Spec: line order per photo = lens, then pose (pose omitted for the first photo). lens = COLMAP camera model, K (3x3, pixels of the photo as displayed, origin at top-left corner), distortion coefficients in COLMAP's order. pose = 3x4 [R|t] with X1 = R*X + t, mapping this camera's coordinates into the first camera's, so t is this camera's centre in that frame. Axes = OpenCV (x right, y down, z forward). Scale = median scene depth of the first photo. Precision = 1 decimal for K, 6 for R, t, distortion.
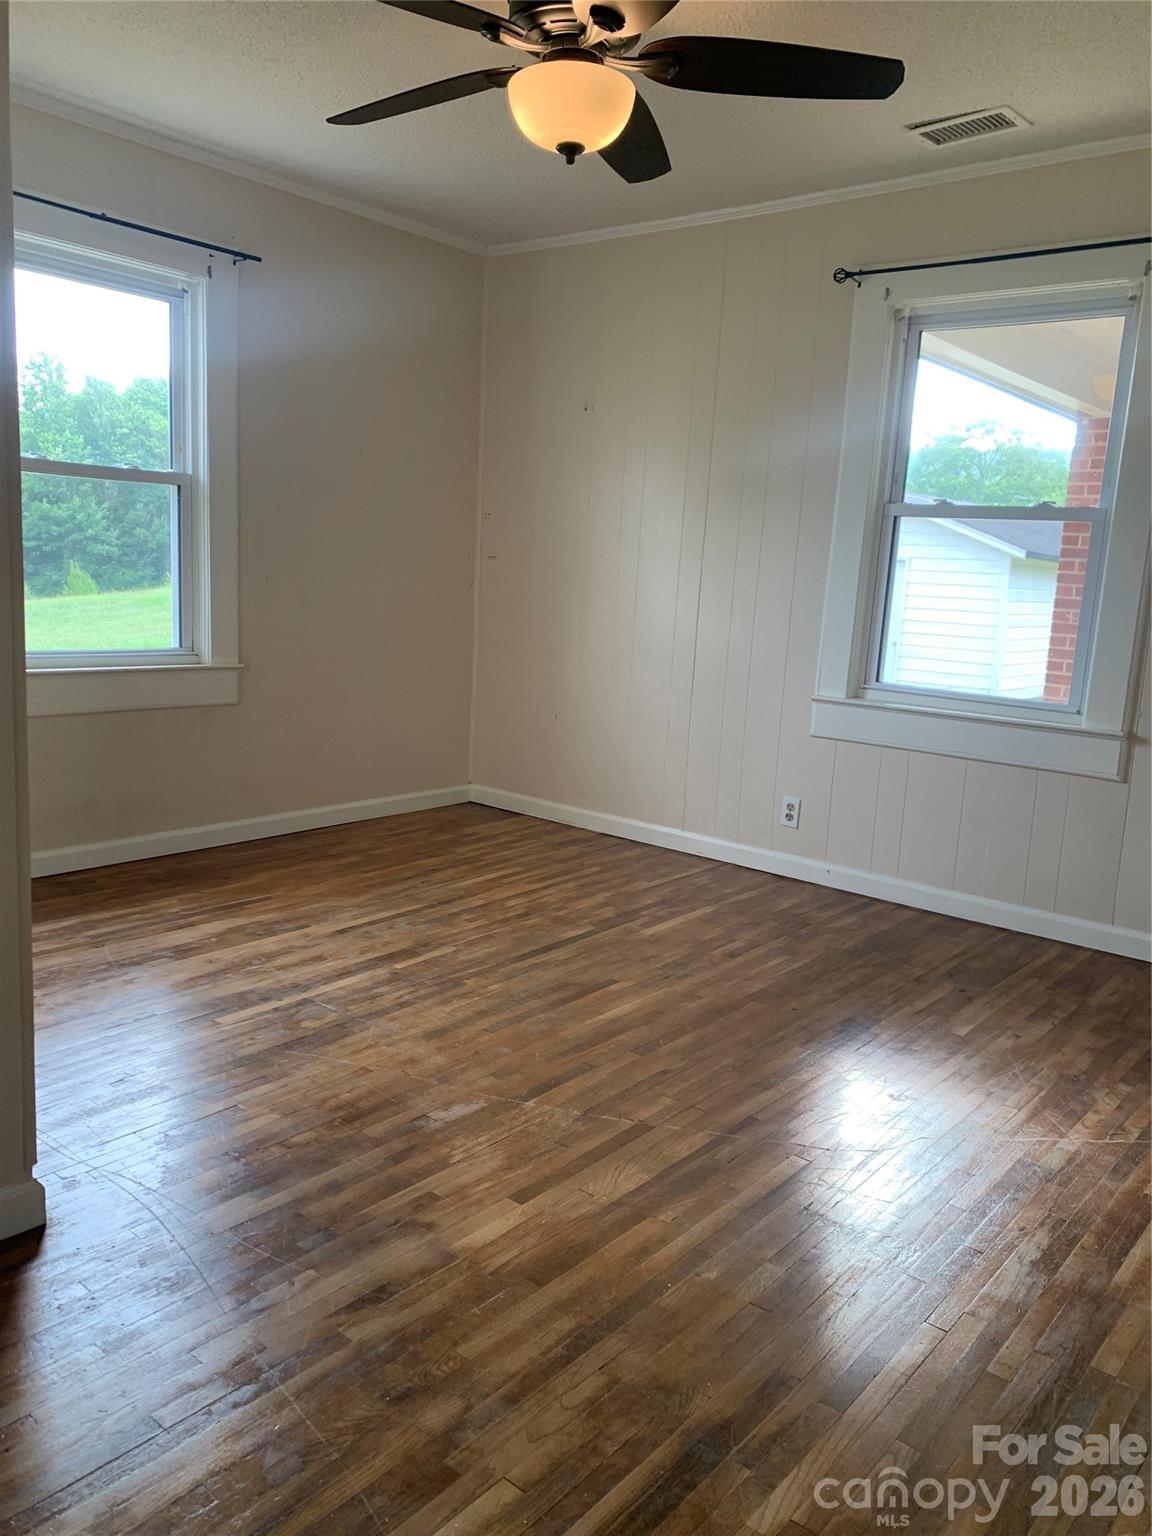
lens RADIAL K [[1180.8, 0, 568.3], [0, 1180.8, 775.7], [0, 0, 1]] dist [0.046601, -0.078737]
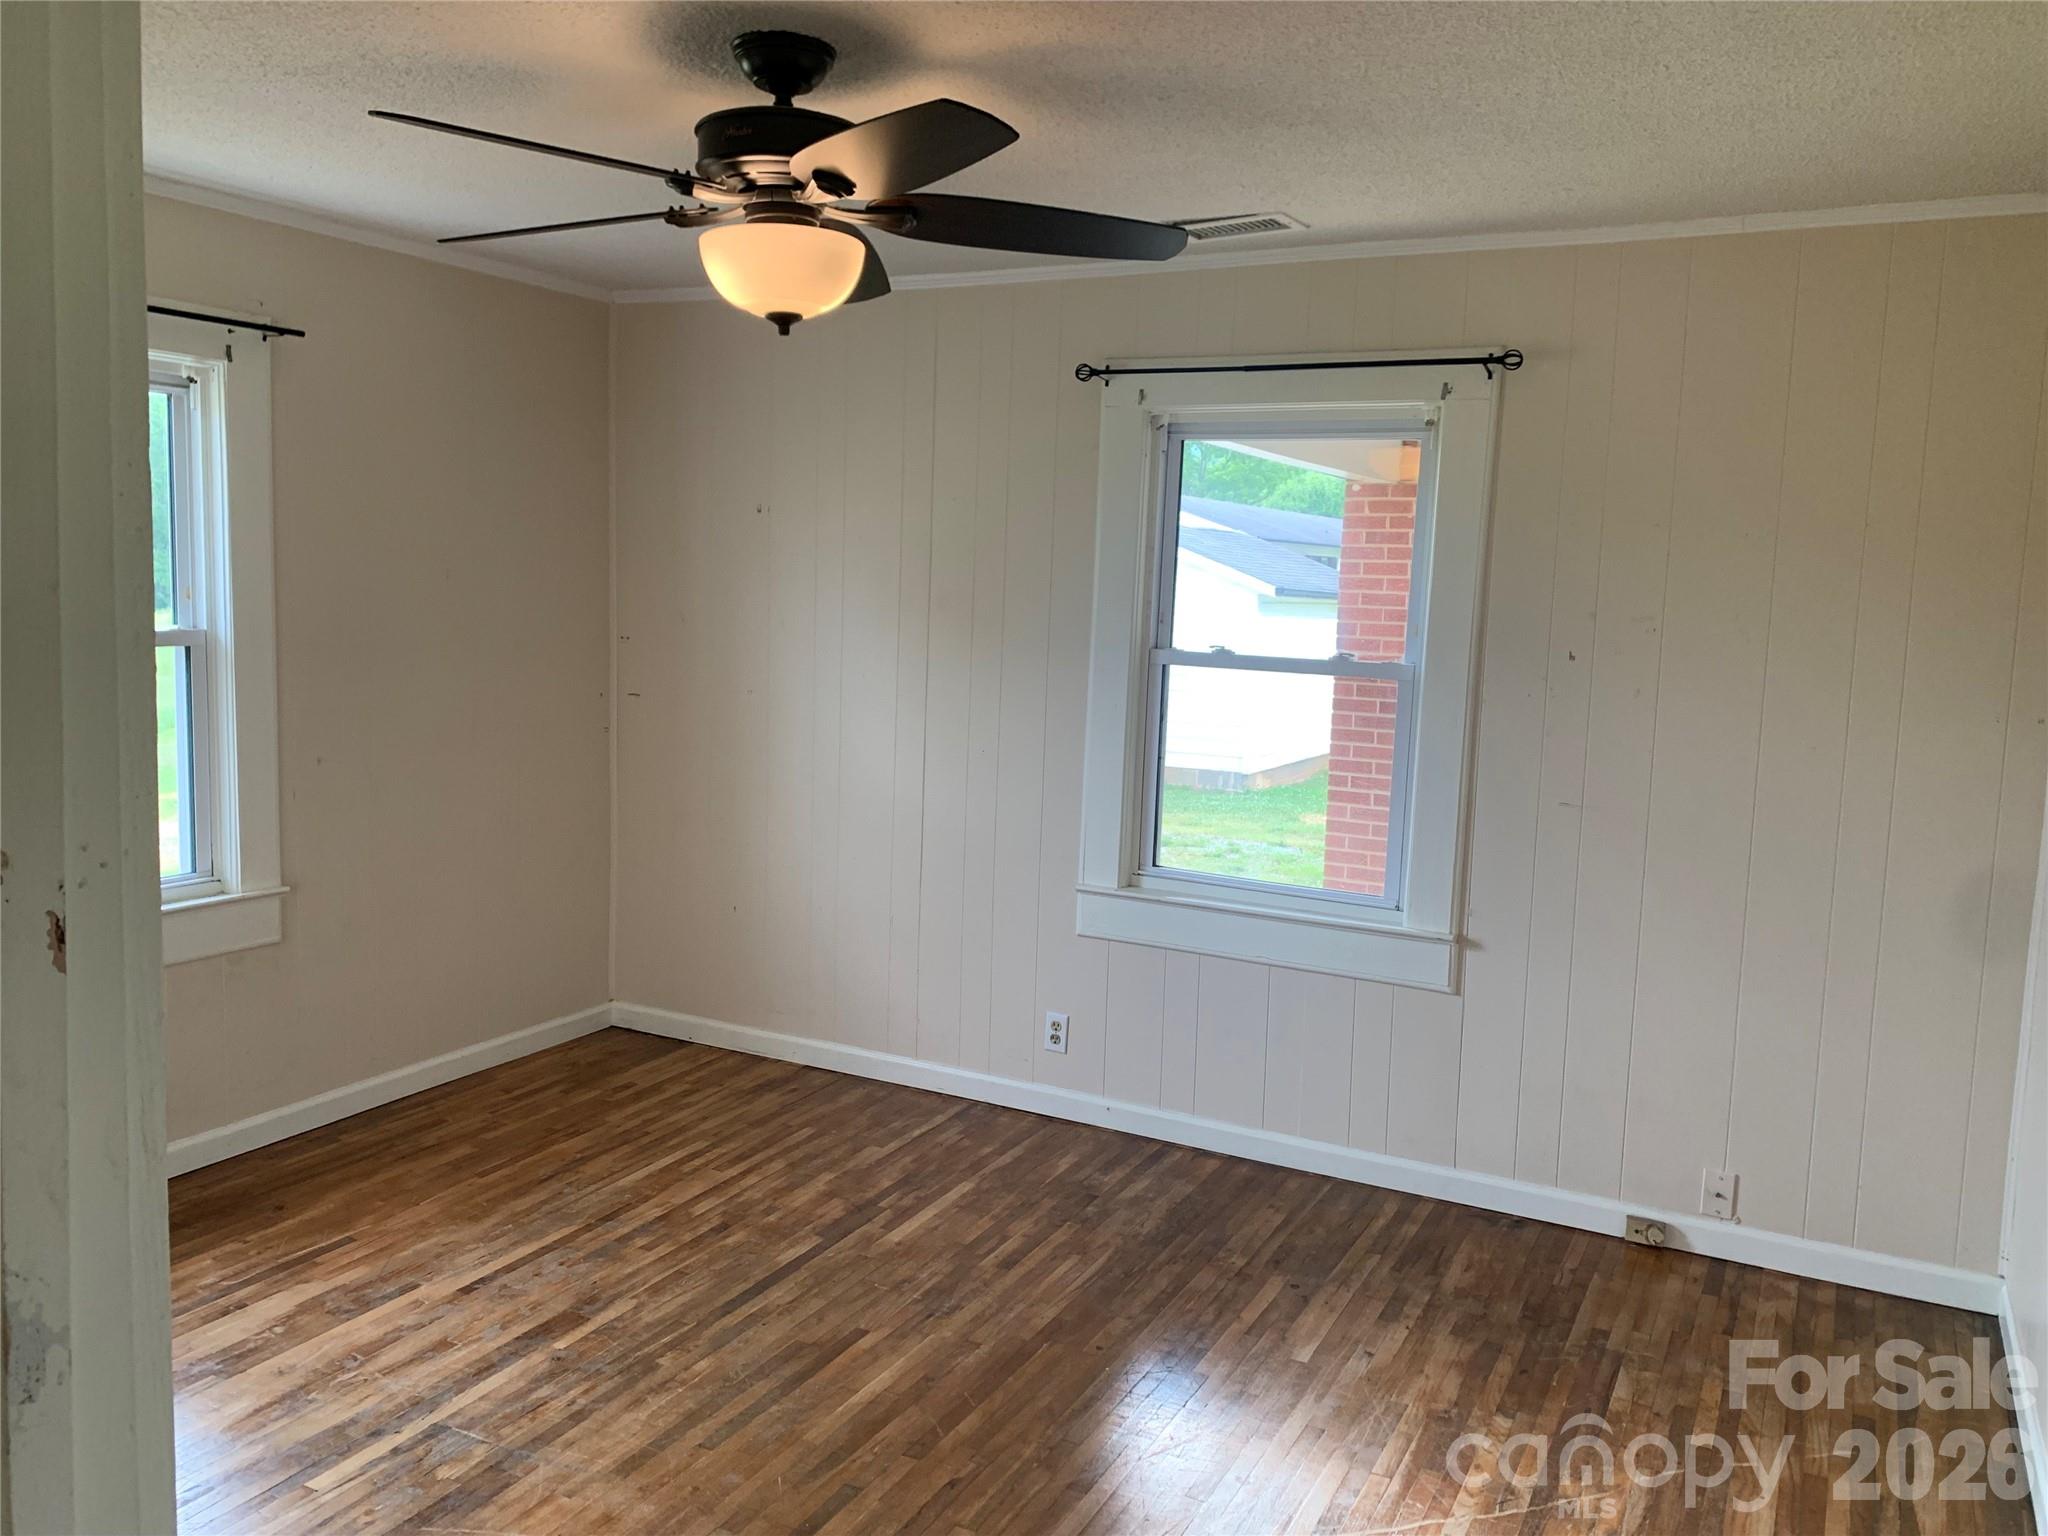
lens RADIAL K [[1574.4, 0, 1034.2], [0, 1574.4, 755.9], [0, 0, 1]] dist [0.046601, -0.078737]
pose [[0.975472, -0.042467, 0.215989, -0.050307], [0.054344, 0.997302, -0.049351, -0.121582], [-0.213311, 0.059878, 0.975148, -0.021886]]
